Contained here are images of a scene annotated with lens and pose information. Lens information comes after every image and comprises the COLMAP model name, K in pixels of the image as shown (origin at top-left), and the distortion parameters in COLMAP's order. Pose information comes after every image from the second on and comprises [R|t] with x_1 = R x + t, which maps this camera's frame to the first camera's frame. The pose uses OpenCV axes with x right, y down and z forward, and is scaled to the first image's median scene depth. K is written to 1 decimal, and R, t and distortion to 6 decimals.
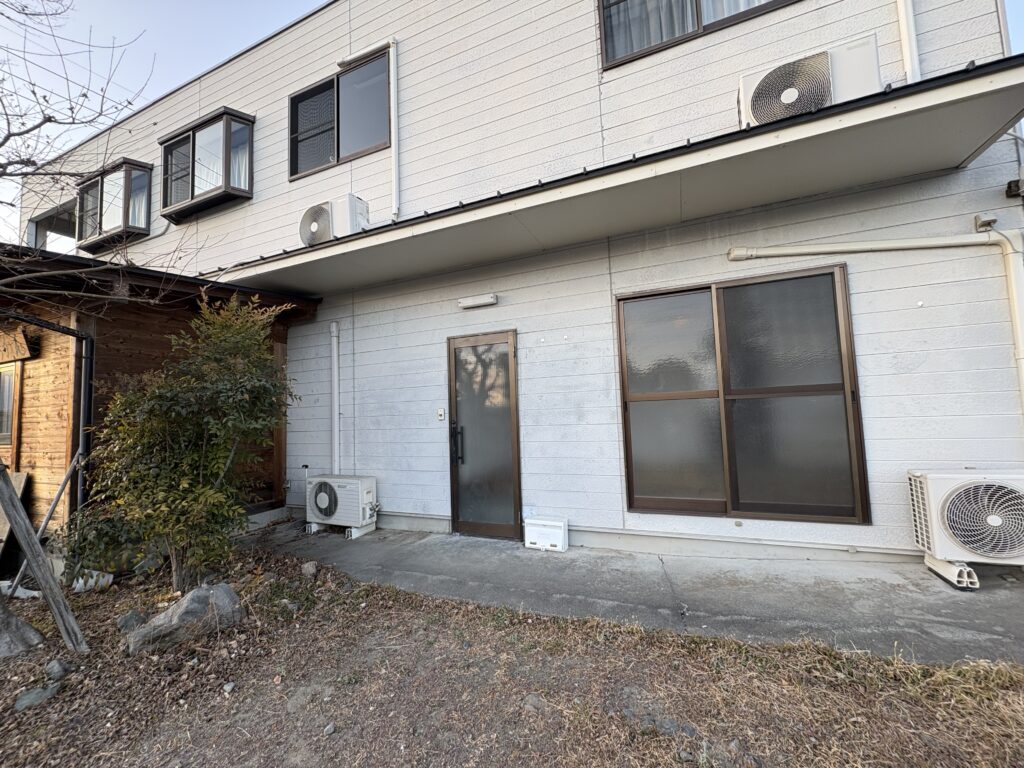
lens RADIAL K [[405.4, 0, 509.9], [0, 405.4, 387.6], [0, 0, 1]] dist [-0.002844, 0.000828]
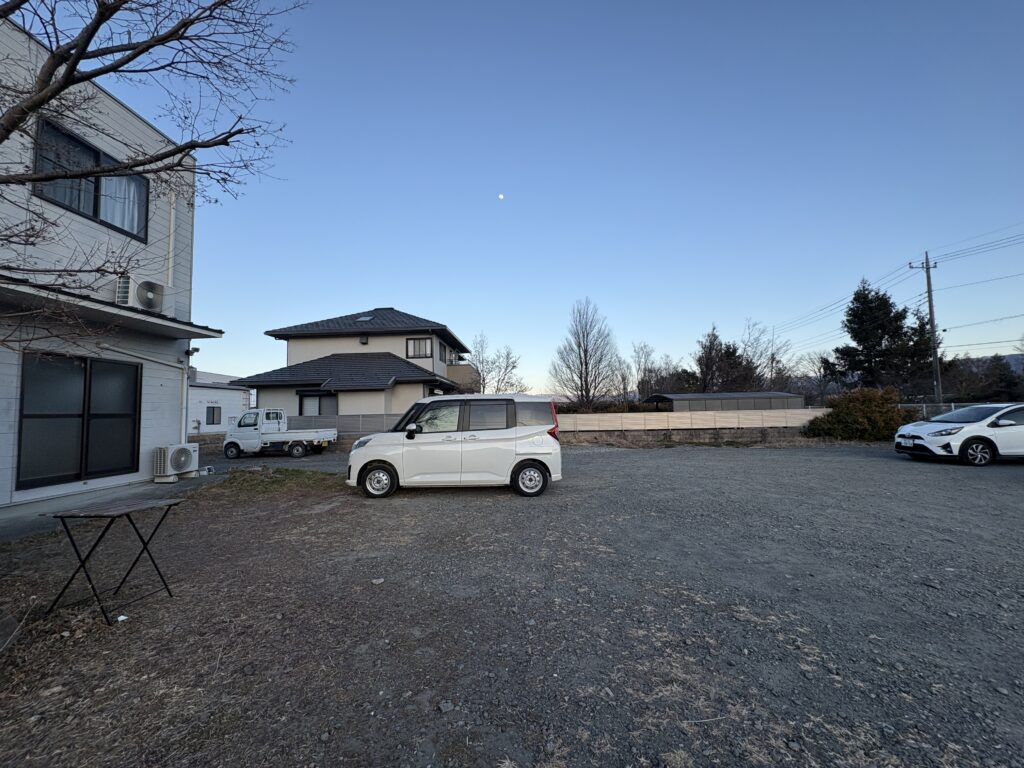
lens RADIAL K [[405.4, 0, 510.7], [0, 405.4, 382.5], [0, 0, 1]] dist [-0.002844, 0.000828]
pose [[-0.344259, 0.116652, 0.931600, -1.971669], [-0.020710, 0.991066, -0.131751, 0.070759], [-0.938646, -0.064650, -0.338768, -0.220457]]
